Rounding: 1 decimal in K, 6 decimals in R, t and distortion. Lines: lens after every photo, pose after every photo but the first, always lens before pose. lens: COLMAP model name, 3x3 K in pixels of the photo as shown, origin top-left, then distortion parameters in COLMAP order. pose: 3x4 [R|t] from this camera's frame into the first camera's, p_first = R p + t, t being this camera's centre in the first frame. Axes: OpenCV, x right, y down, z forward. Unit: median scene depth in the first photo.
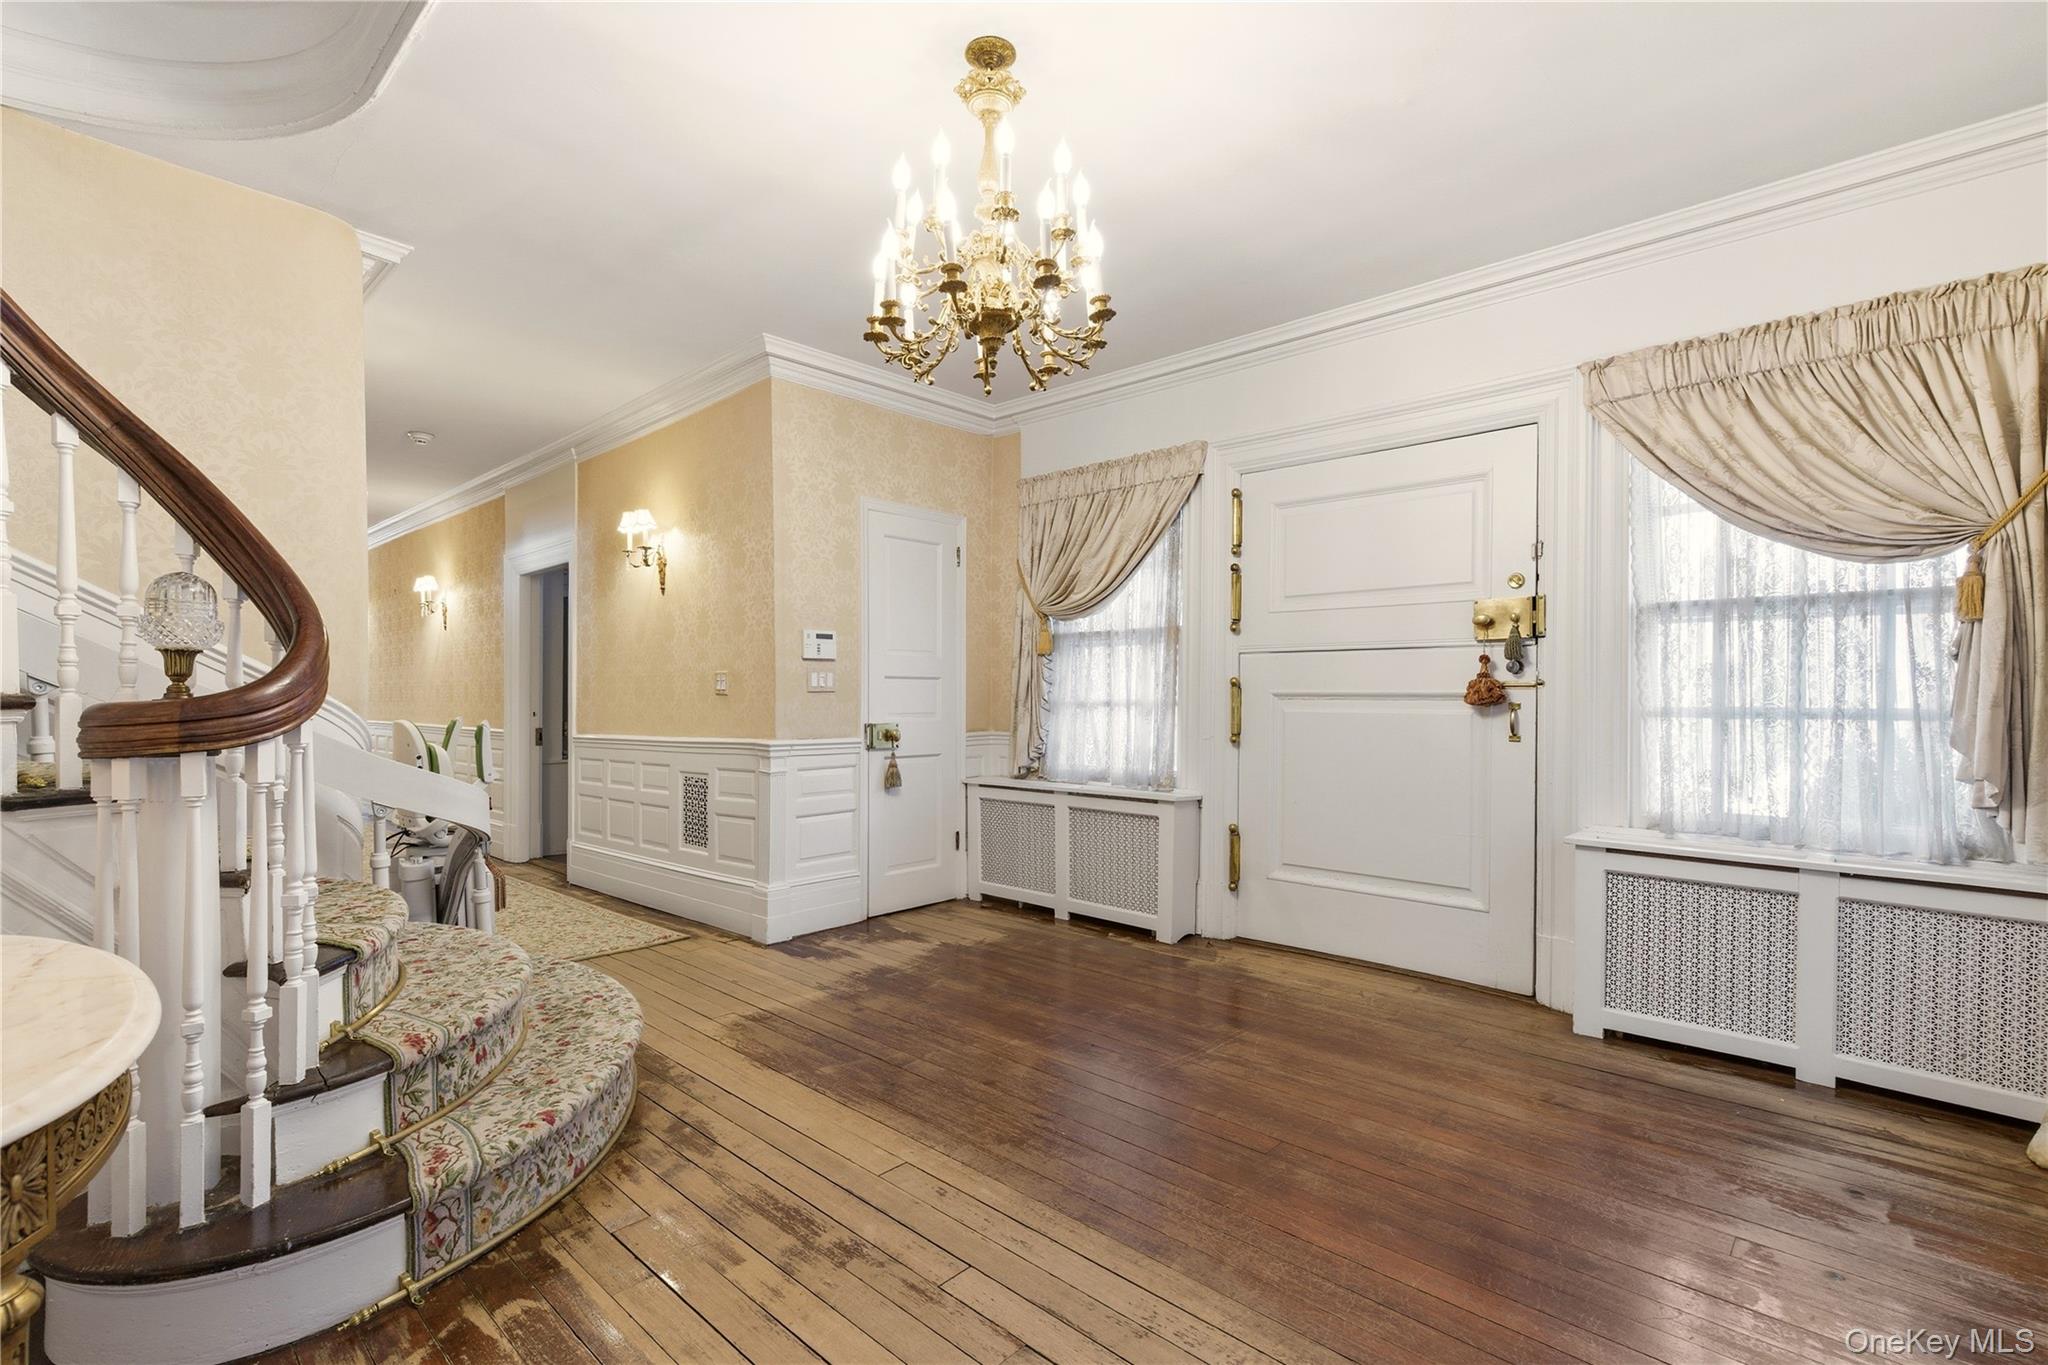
lens RADIAL K [[932.0, 0, 1022.2], [0, 932.0, 693.6], [0, 0, 1]] dist [0.002844, -0.000392]
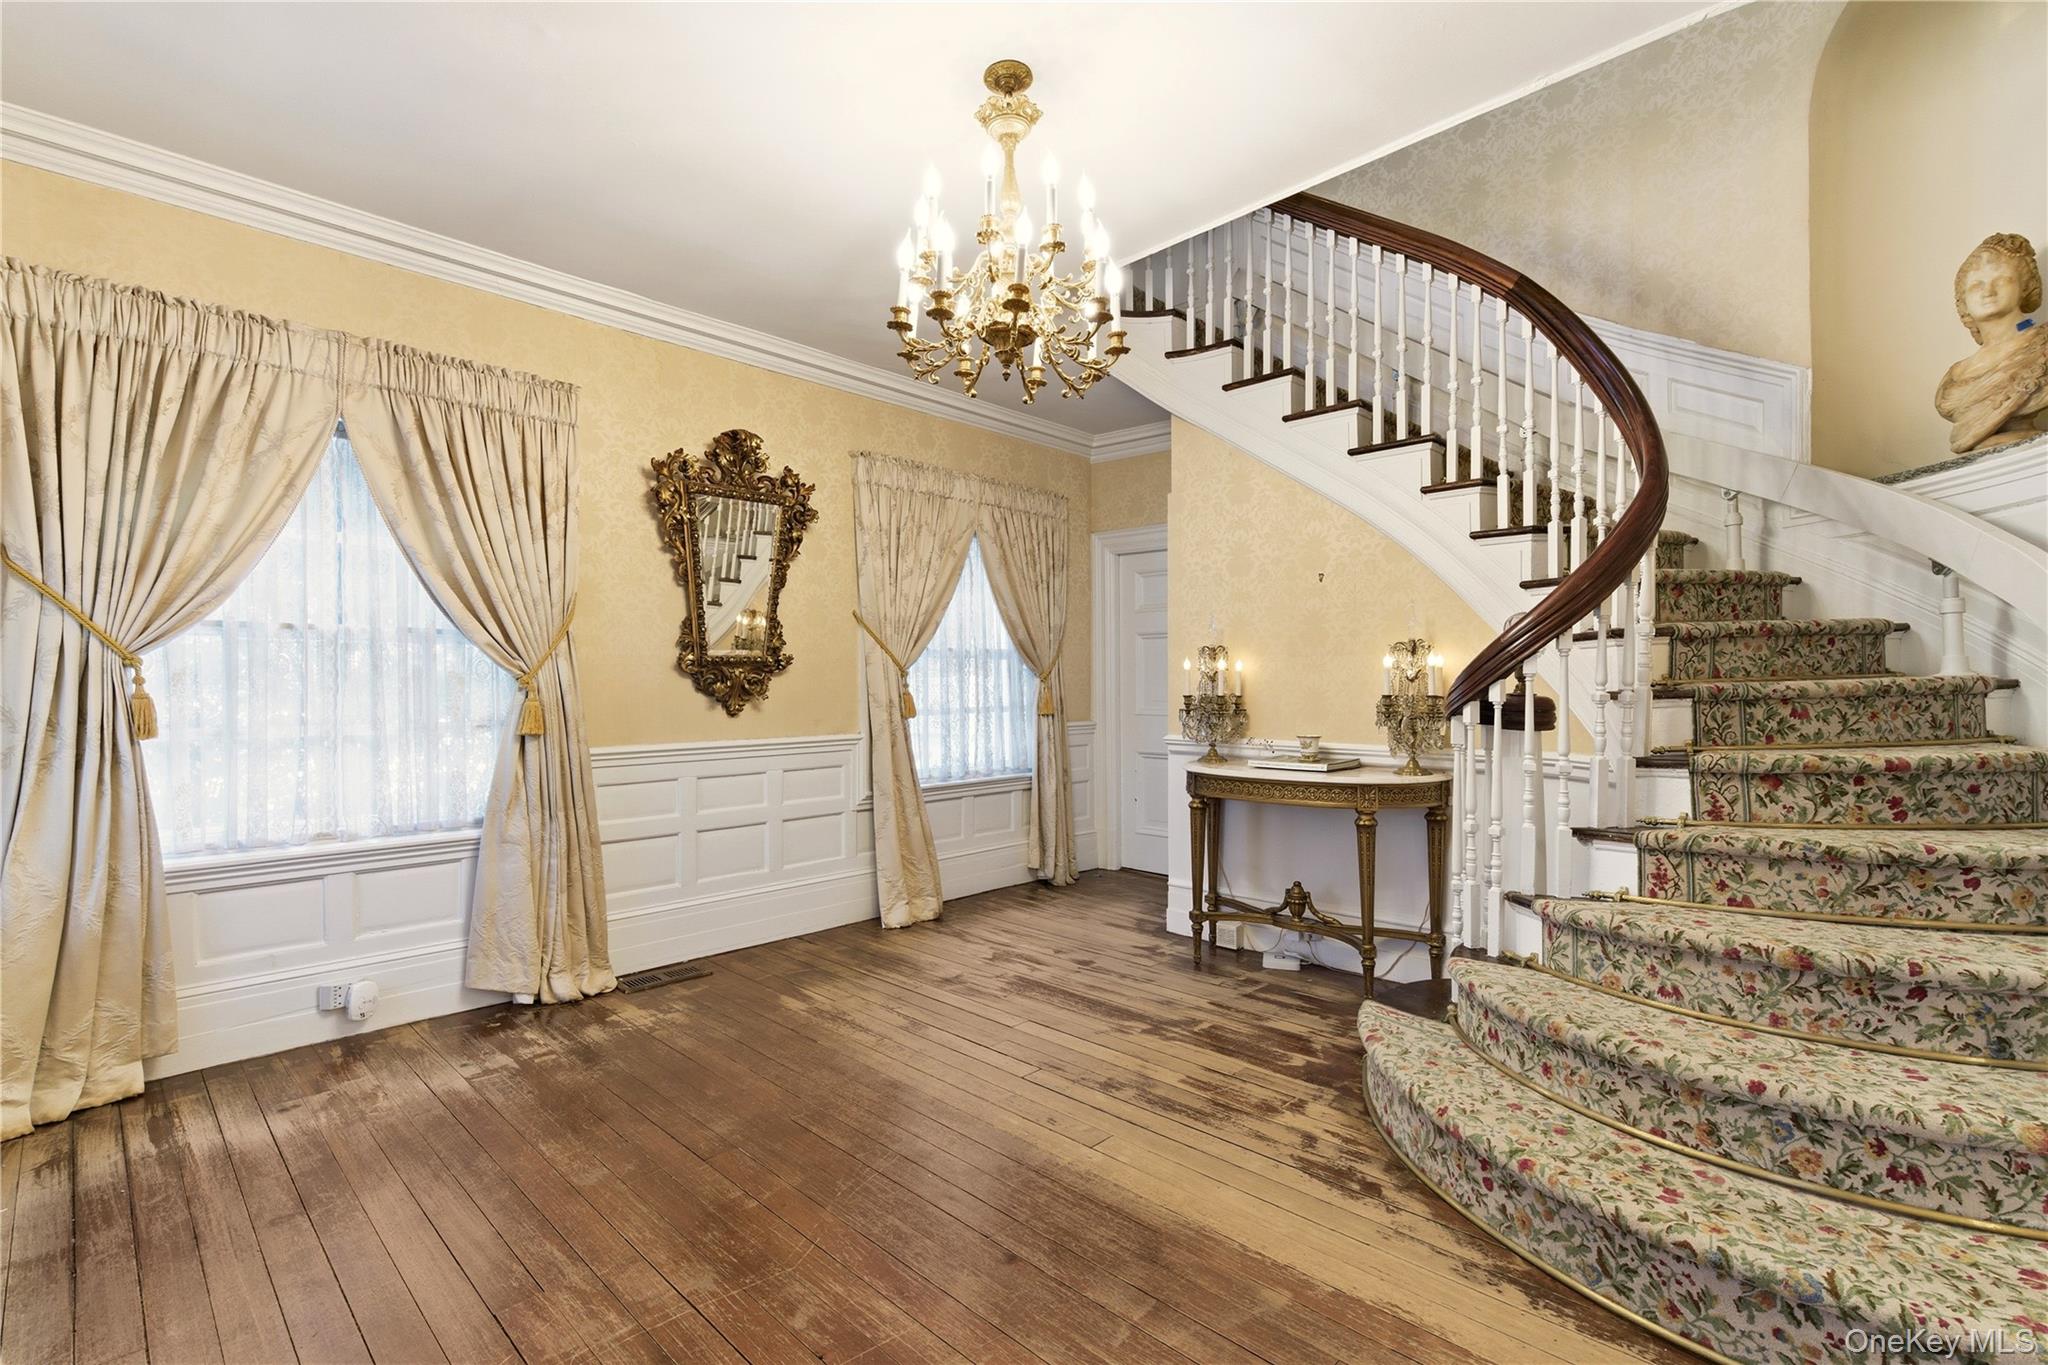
lens RADIAL K [[932.0, 0, 1021.3], [0, 932.0, 686.7], [0, 0, 1]] dist [0.002844, -0.000392]
pose [[-0.999857, 0.001615, 0.016847, -0.061539], [0.001563, 0.999994, -0.003100, -0.001874], [-0.016852, -0.003074, -0.999853, 1.932796]]
